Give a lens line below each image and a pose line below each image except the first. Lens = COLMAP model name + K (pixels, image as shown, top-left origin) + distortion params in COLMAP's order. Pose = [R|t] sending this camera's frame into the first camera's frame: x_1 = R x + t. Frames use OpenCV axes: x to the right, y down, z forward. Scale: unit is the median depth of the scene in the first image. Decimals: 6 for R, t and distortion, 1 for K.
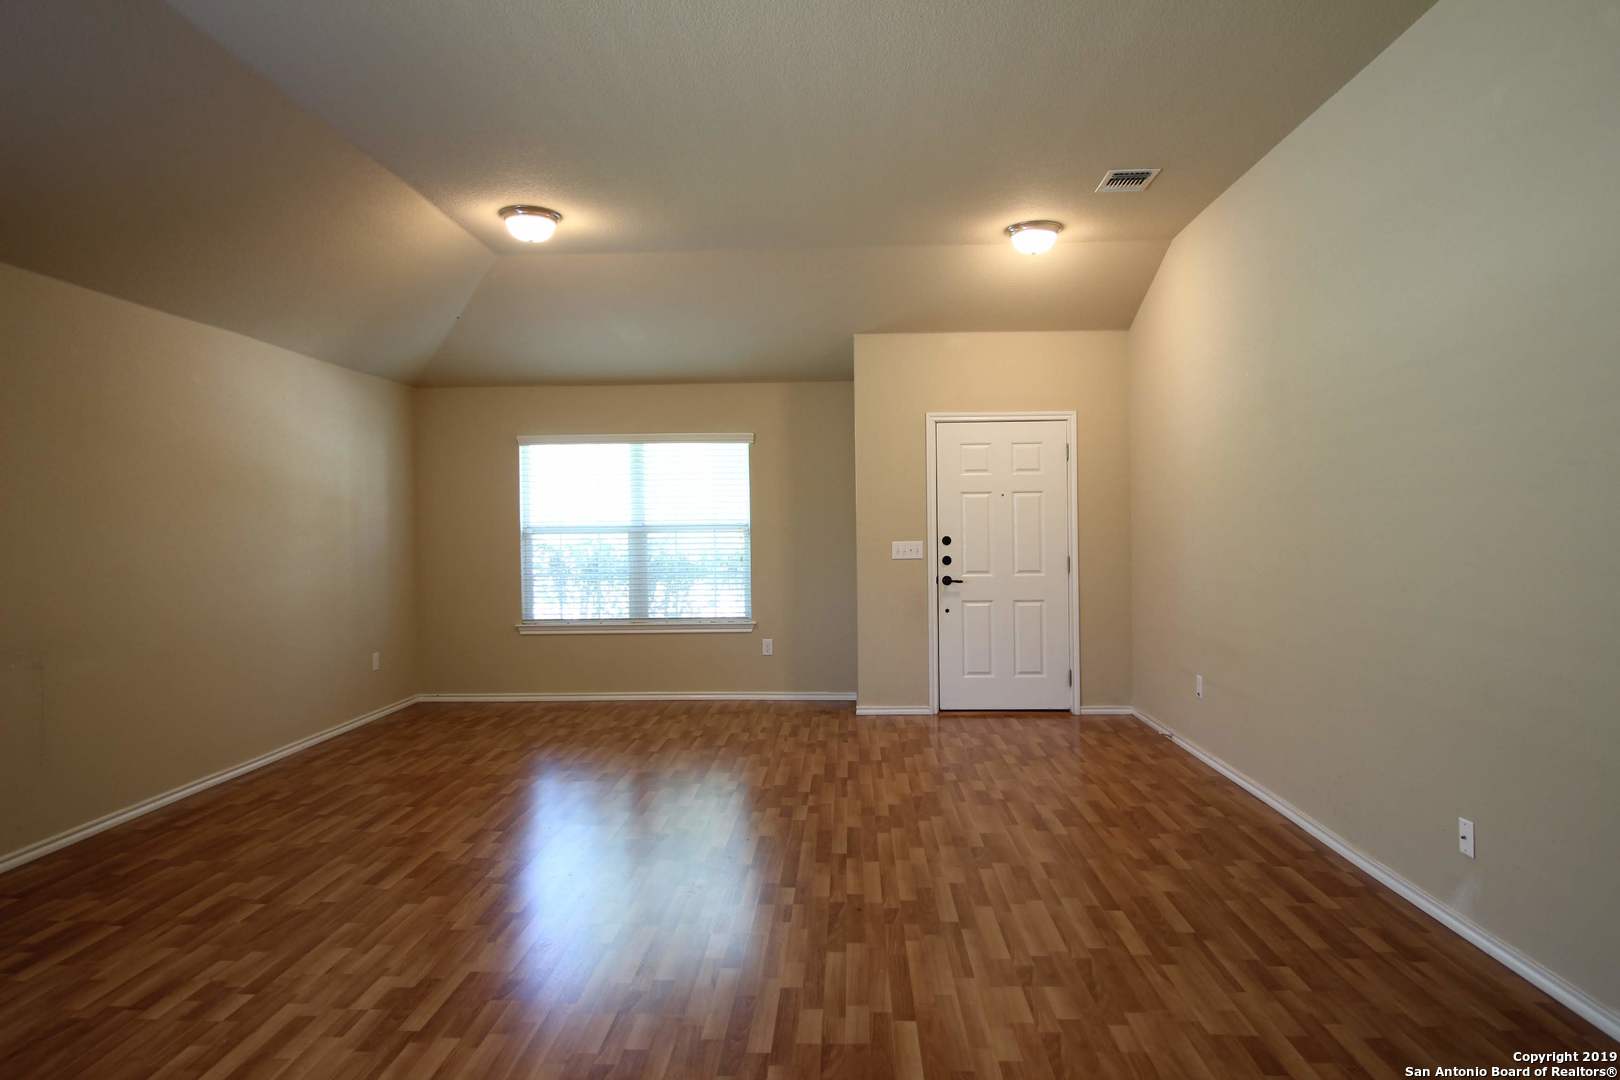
lens RADIAL K [[977.1, 0, 807.0], [0, 977.1, 535.3], [0, 0, 1]] dist [0.002919, -0.005778]
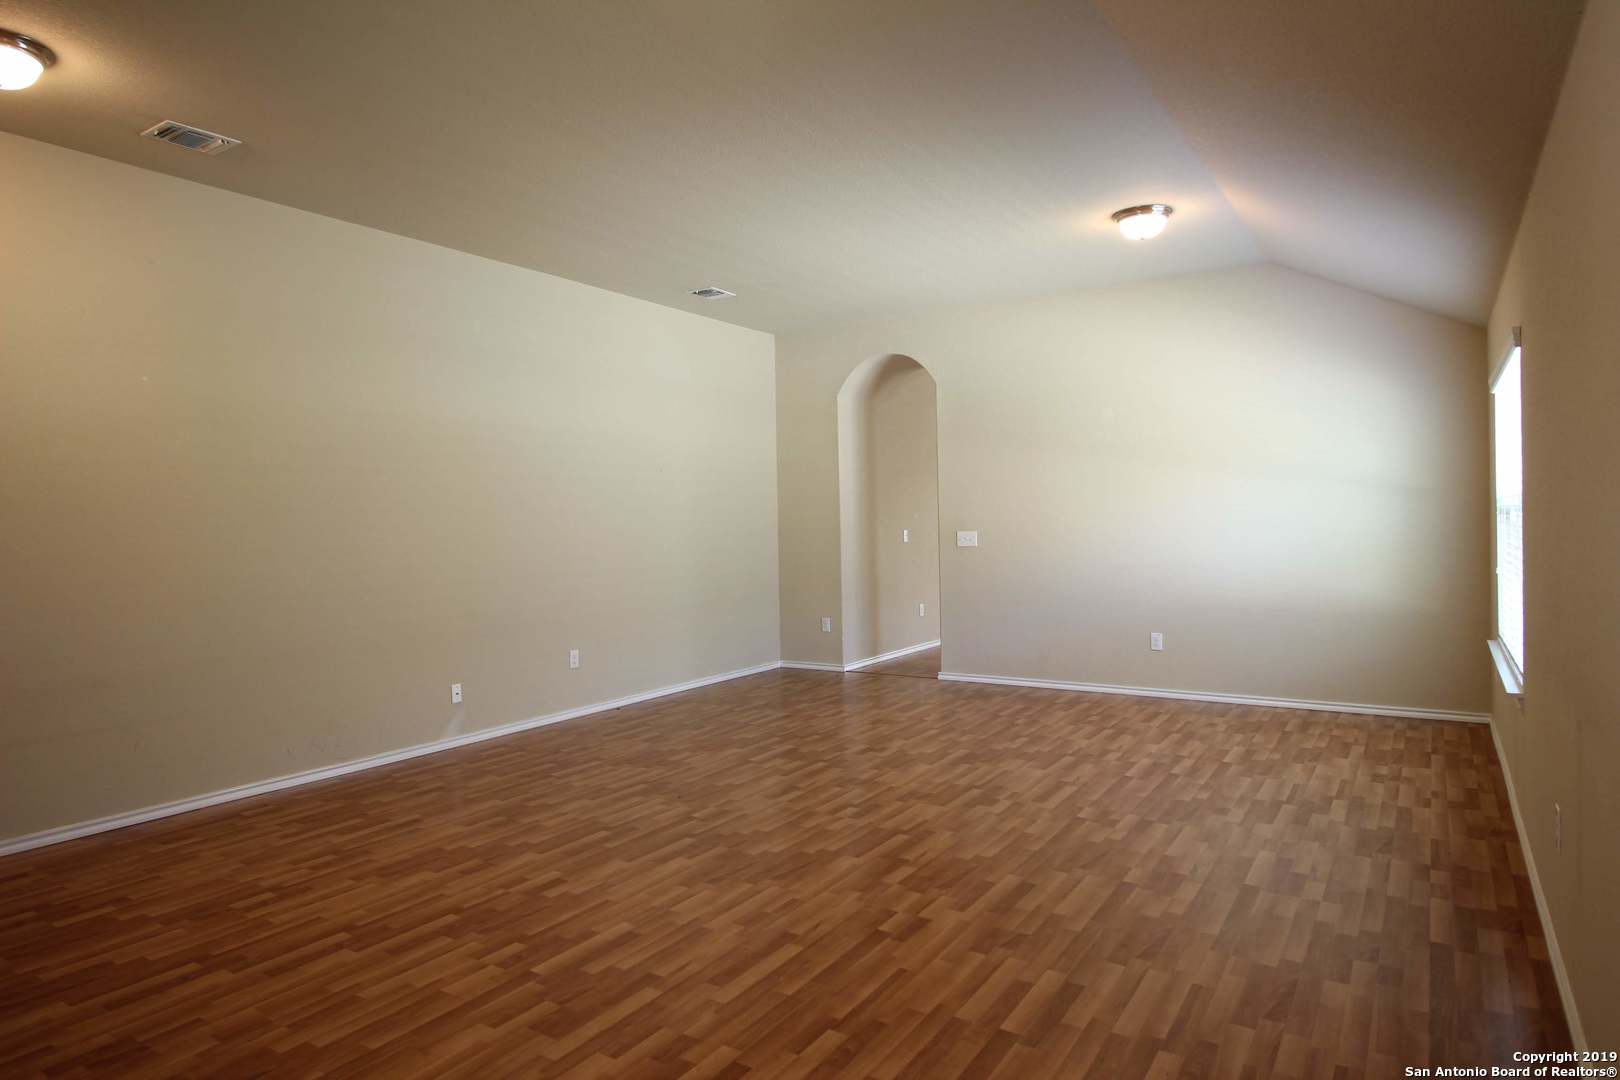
lens RADIAL K [[977.1, 0, 808.2], [0, 977.1, 533.6], [0, 0, 1]] dist [0.002919, -0.005778]
pose [[-0.864259, 0.020969, 0.502610, -0.412185], [0.034204, 0.999268, 0.017125, -0.006743], [-0.501883, 0.031992, -0.864344, 1.060556]]
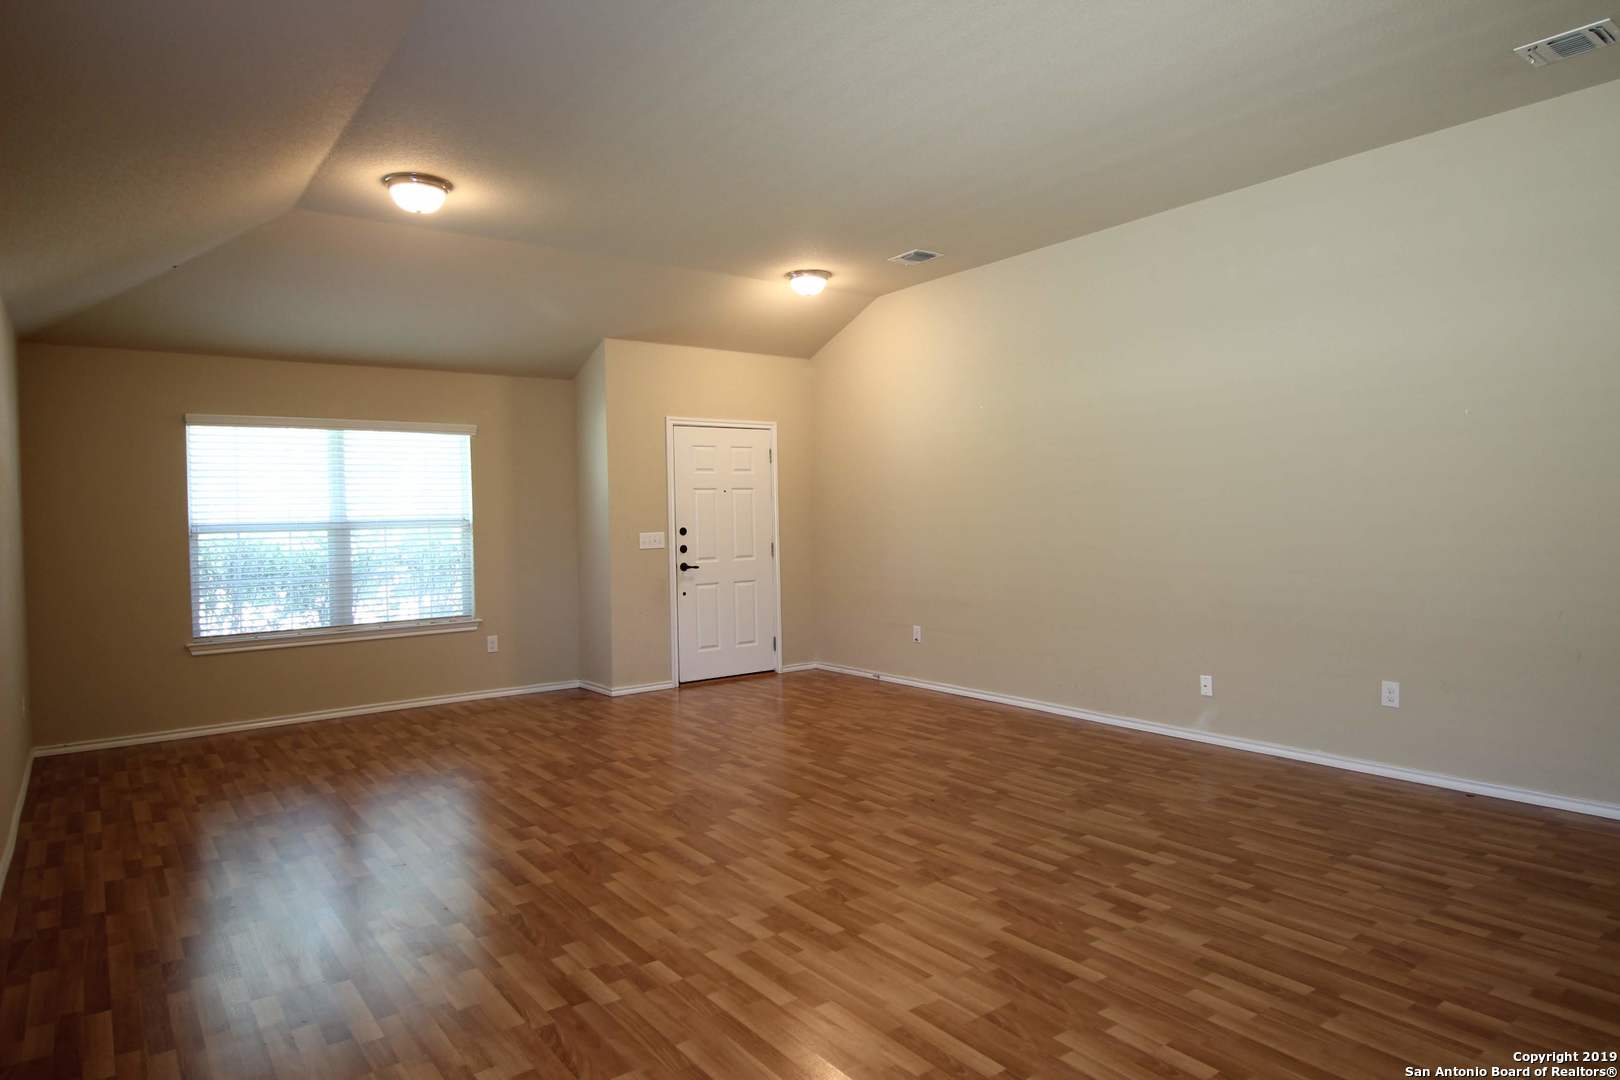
lens RADIAL K [[977.1, 0, 813.9], [0, 977.1, 538.5], [0, 0, 1]] dist [0.002919, -0.005778]
pose [[0.774643, -0.021197, 0.632044, -0.455620], [0.019028, 0.999767, 0.010209, 0.004922], [-0.632113, 0.004118, 0.774866, 0.034908]]
